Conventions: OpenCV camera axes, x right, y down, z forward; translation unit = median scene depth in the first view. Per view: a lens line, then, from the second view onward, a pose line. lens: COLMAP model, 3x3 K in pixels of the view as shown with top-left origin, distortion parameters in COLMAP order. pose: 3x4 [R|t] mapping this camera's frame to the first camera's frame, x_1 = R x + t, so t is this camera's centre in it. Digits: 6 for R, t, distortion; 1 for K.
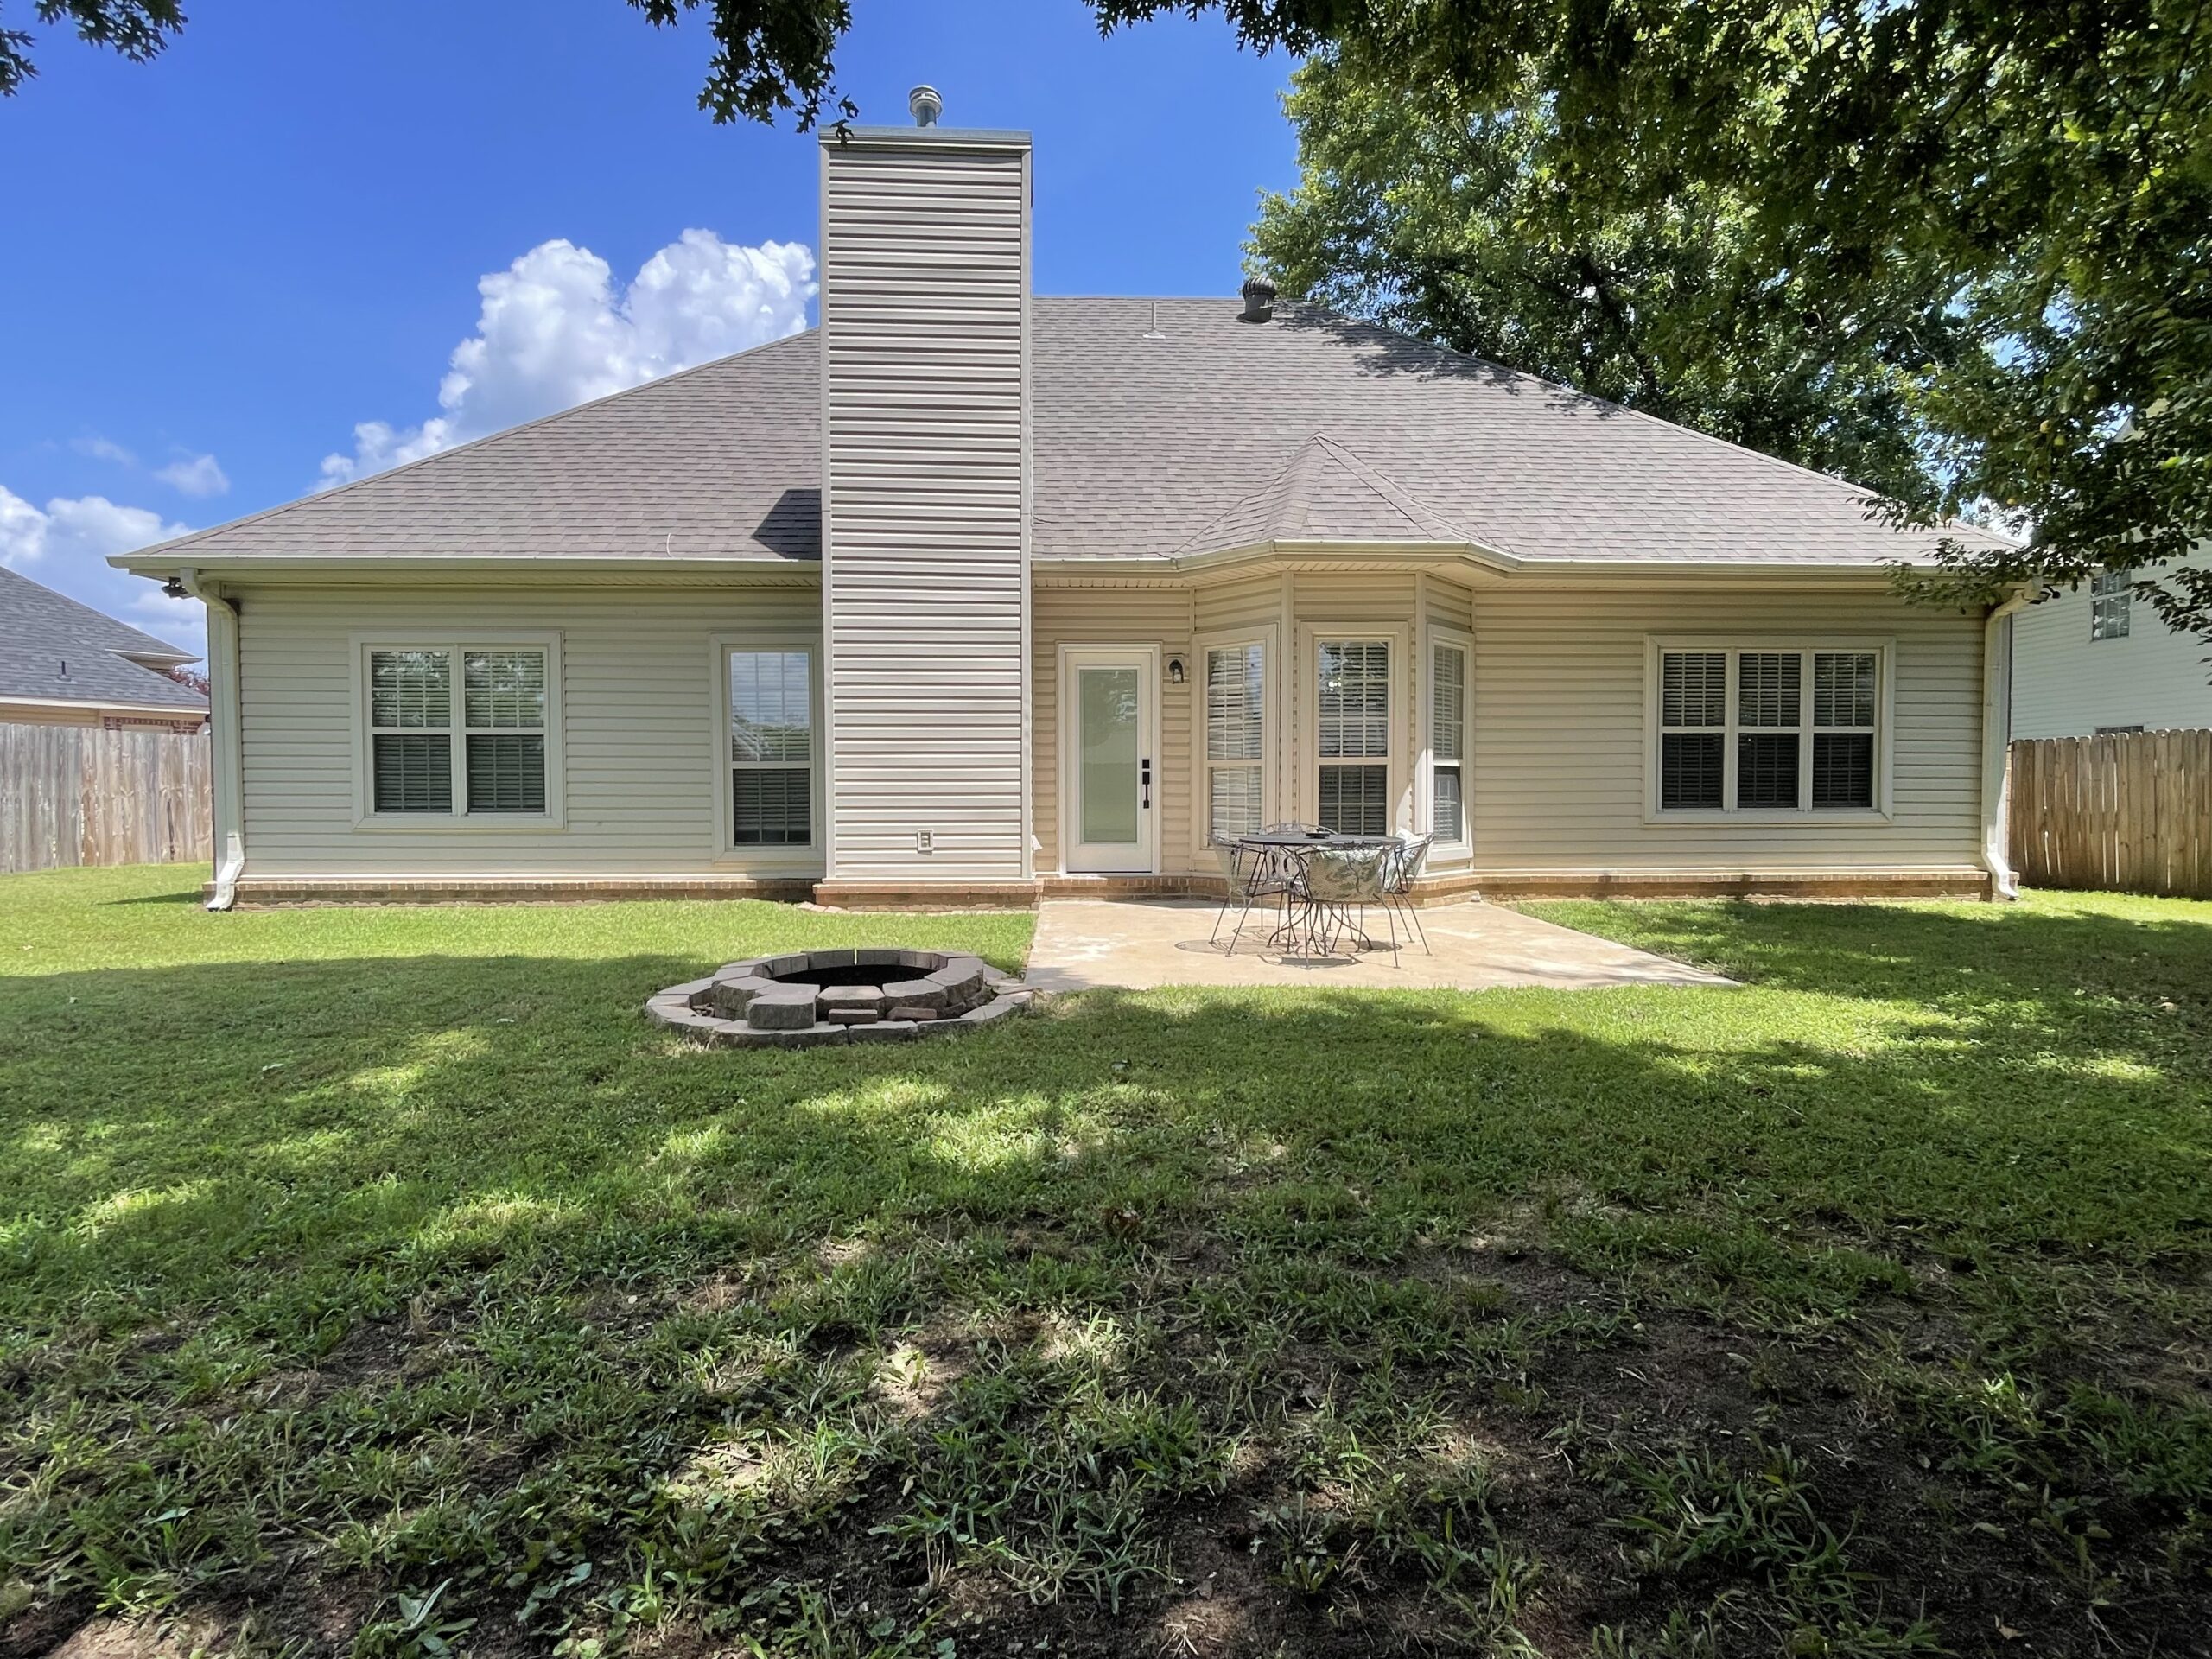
lens RADIAL K [[1092.9, 0, 1099.9], [0, 1092.9, 830.5], [0, 0, 1]] dist [0.002284, 0.000019]
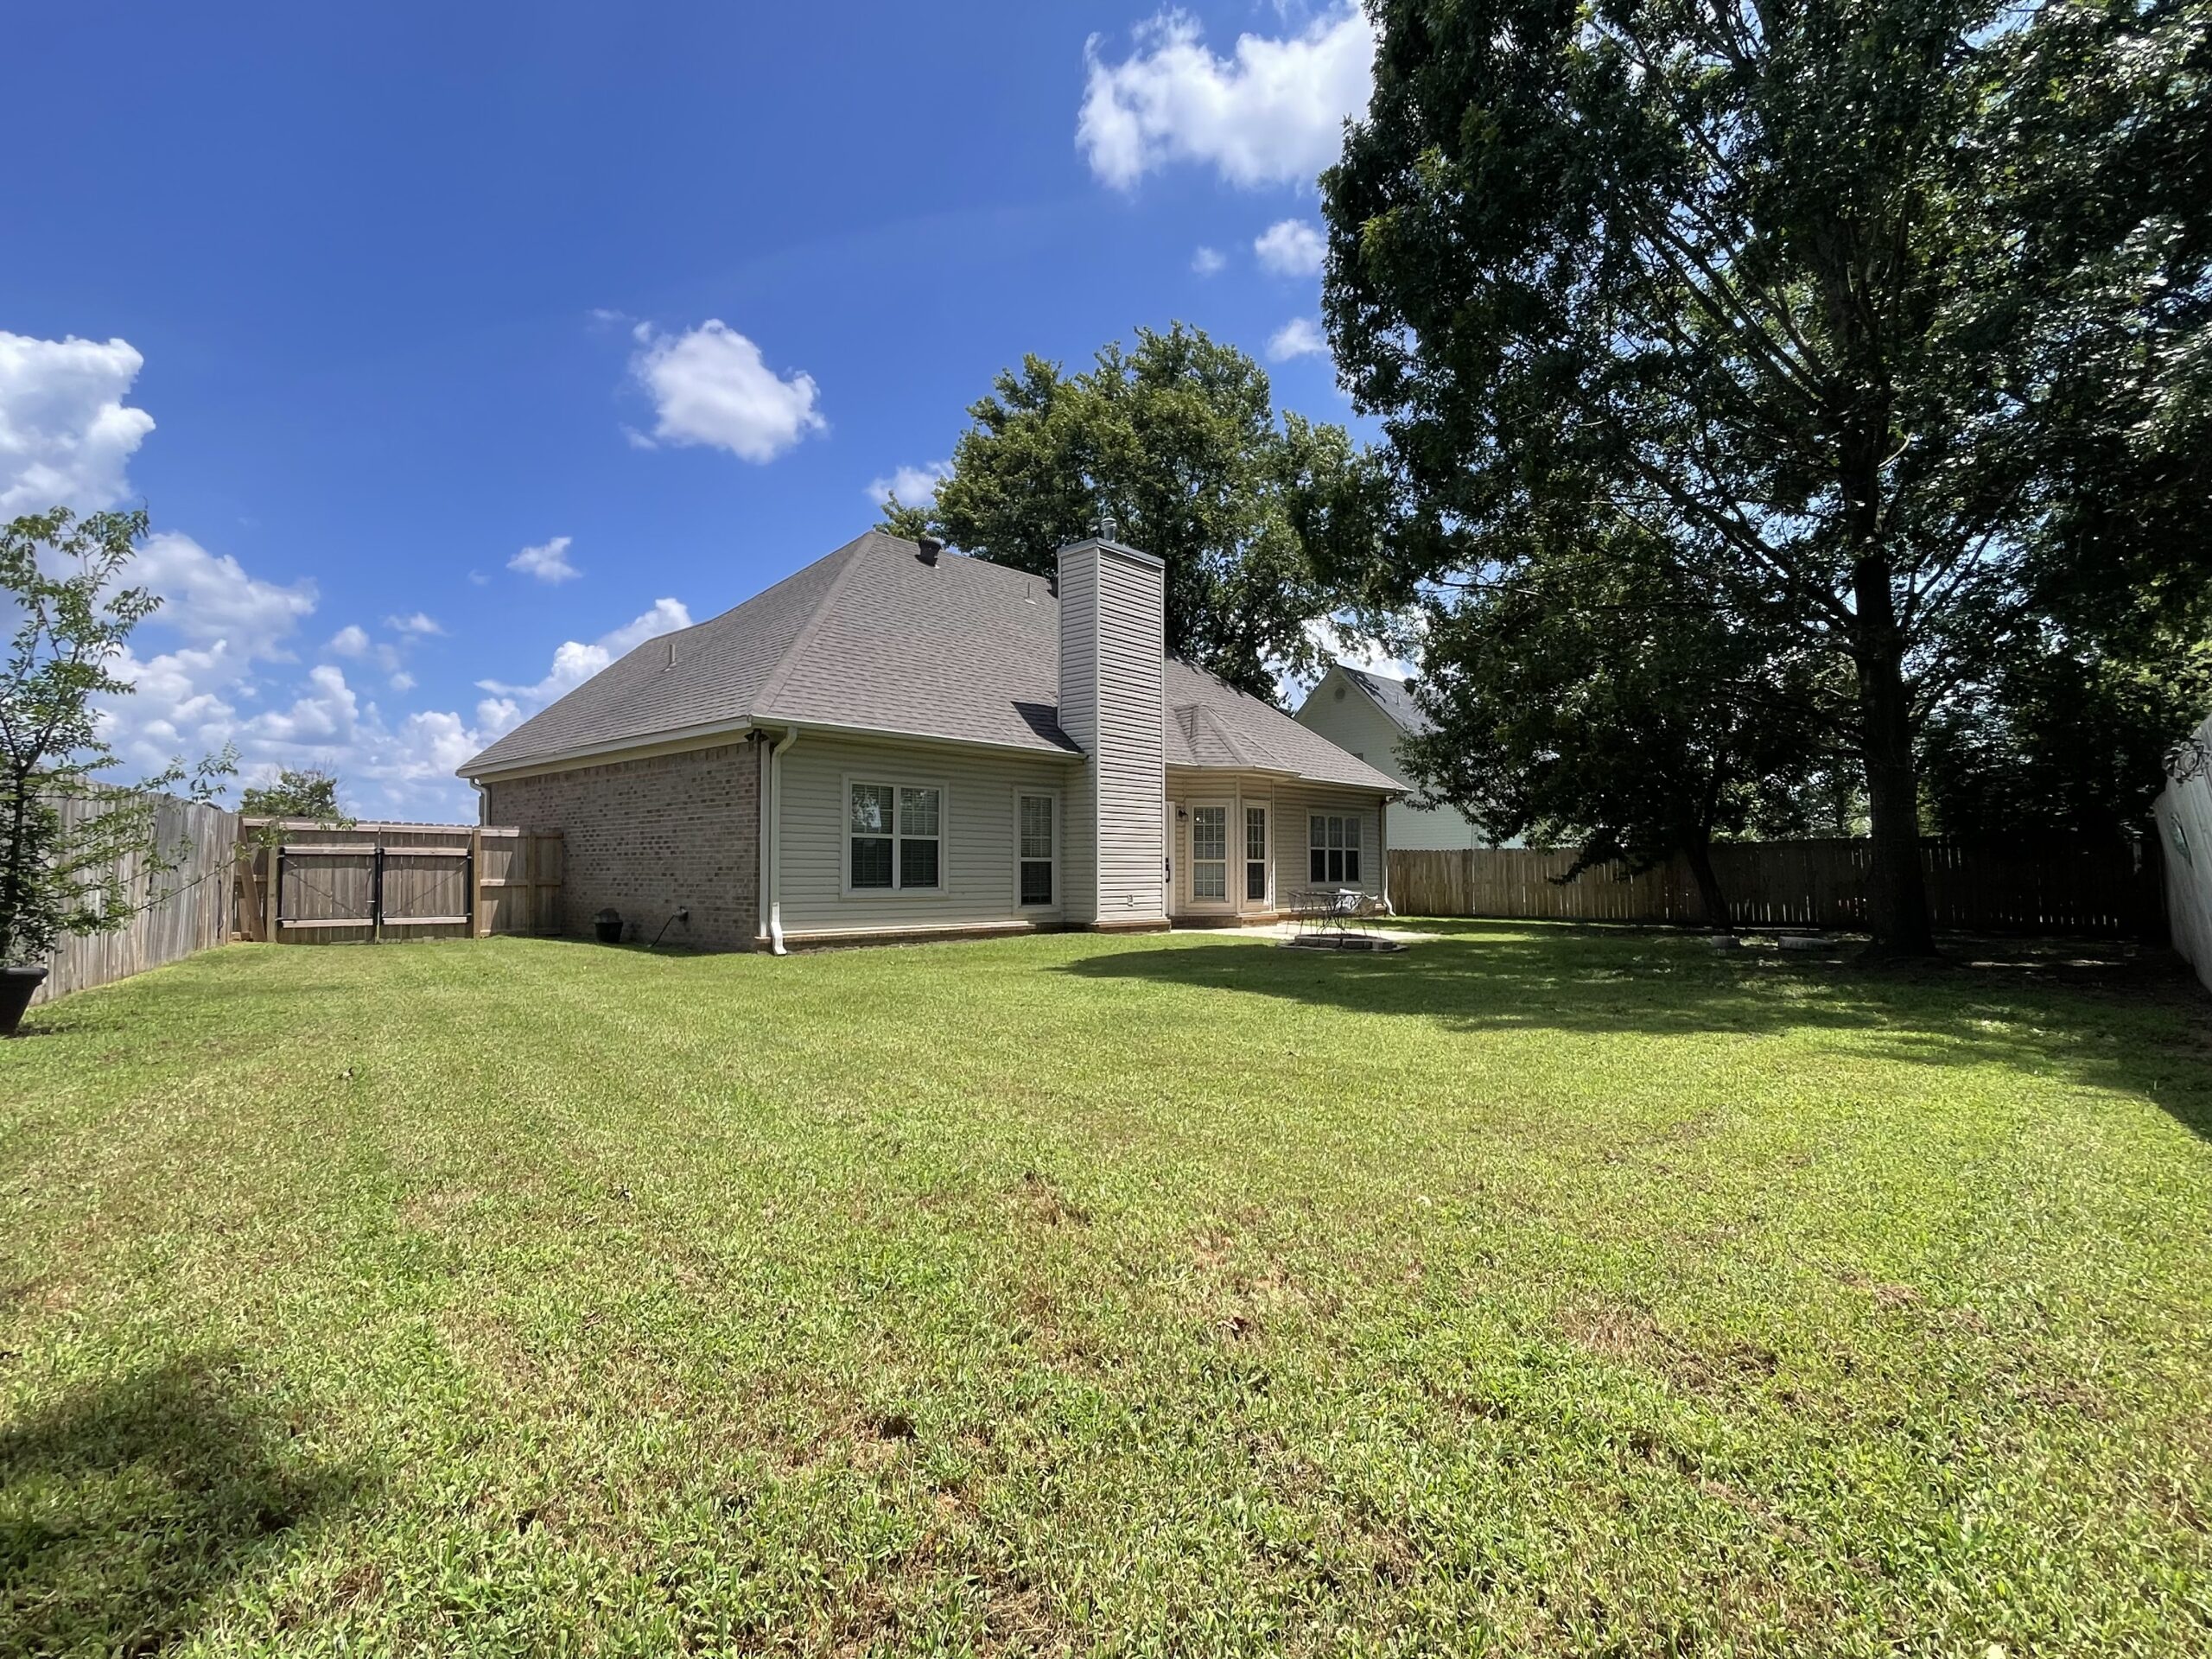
lens RADIAL K [[1092.9, 0, 1099.9], [0, 1092.9, 830.5], [0, 0, 1]] dist [0.002284, 0.000019]
pose [[0.710646, 0.028612, 0.702968, -1.504317], [0.020124, 0.997937, -0.060962, 0.003299], [-0.703262, 0.057469, 0.708604, -0.345870]]
